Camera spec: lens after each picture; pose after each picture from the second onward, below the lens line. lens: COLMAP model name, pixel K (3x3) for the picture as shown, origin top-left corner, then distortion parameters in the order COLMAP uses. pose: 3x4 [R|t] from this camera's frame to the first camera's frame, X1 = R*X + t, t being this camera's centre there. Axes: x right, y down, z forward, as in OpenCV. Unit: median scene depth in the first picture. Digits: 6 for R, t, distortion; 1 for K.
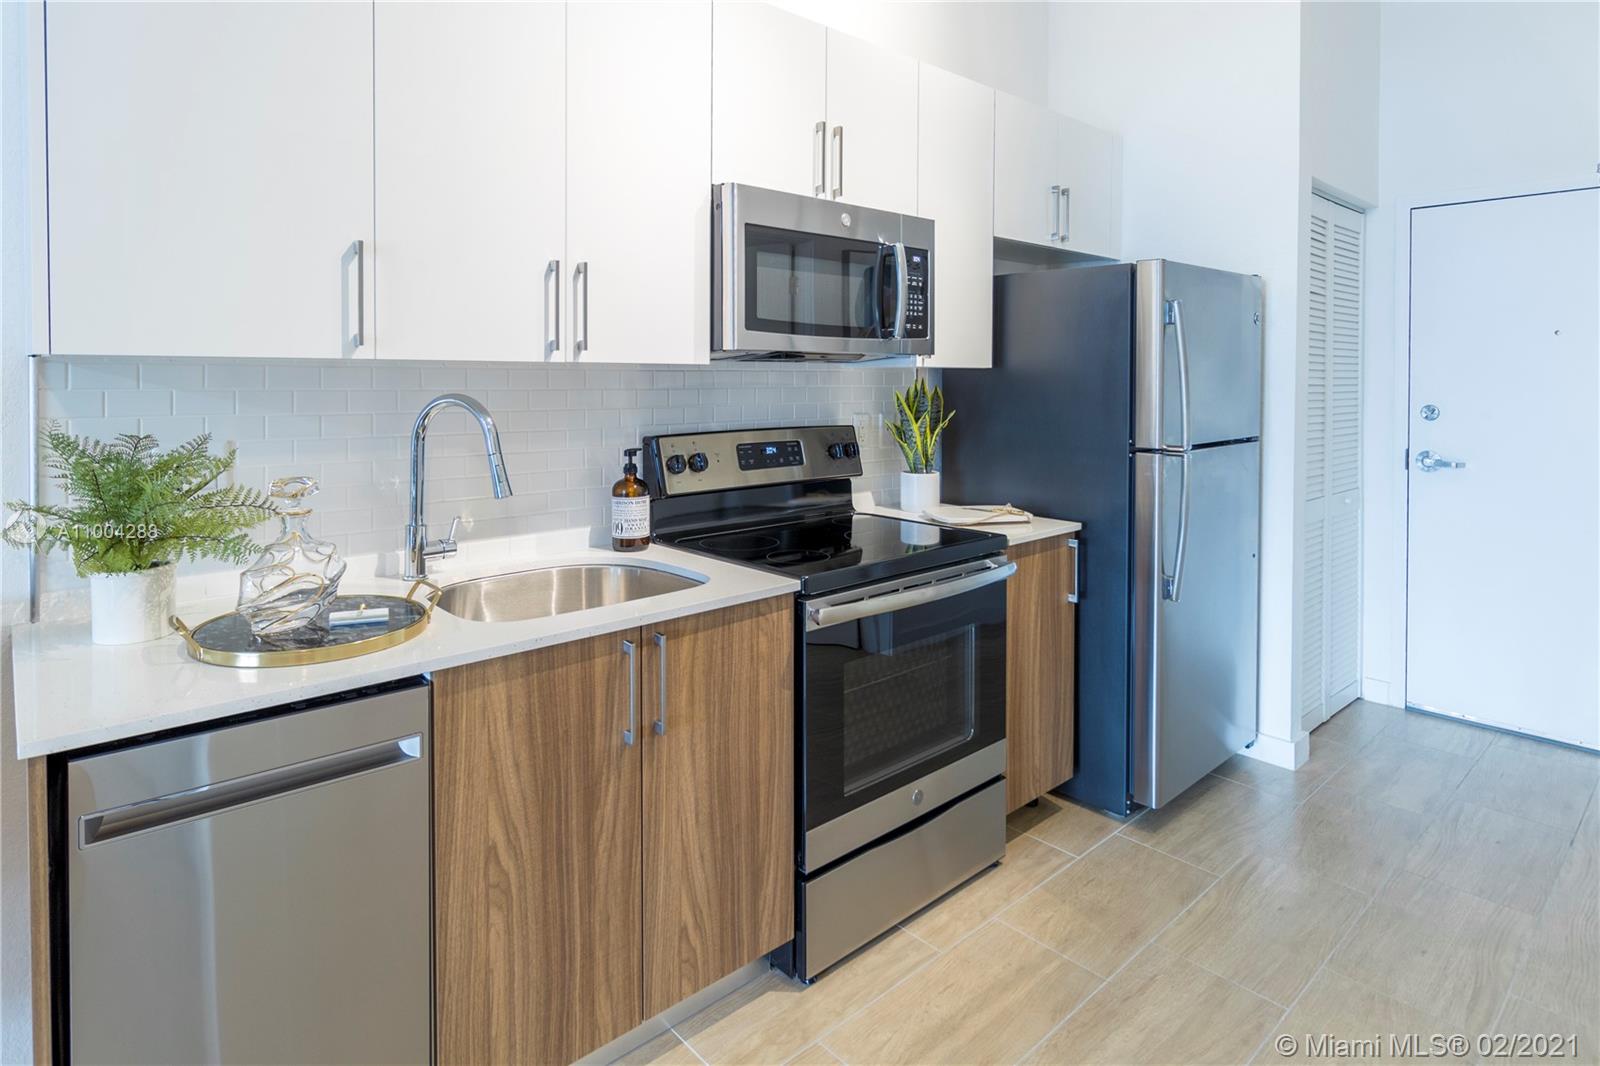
lens RADIAL K [[882.2, 0, 799.1], [0, 882.2, 392.0], [0, 0, 1]] dist [-0.002761, -0.000658]
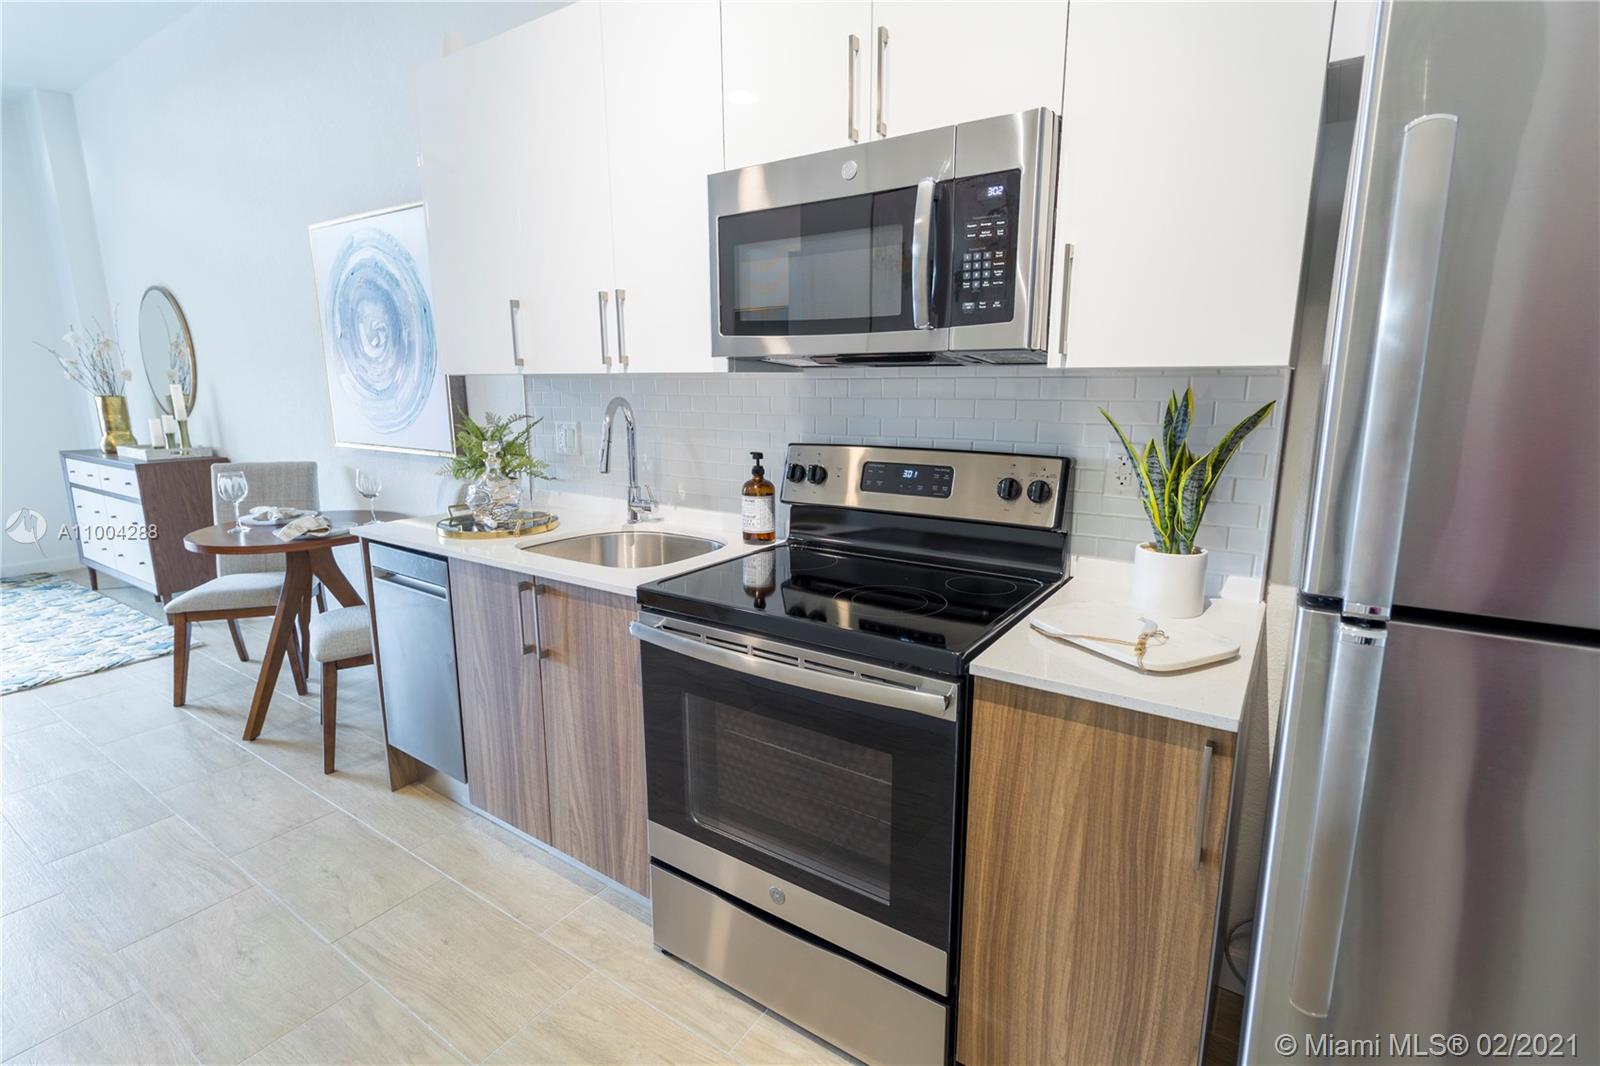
lens RADIAL K [[762.6, 0, 800.0], [0, 762.6, 533.0], [0, 0, 1]] dist [0.002525, 0.000305]
pose [[0.226442, 0.186167, -0.956068, 0.742612], [-0.014852, 0.982110, 0.187721, -0.015652], [0.973911, -0.028308, 0.225156, 0.836196]]
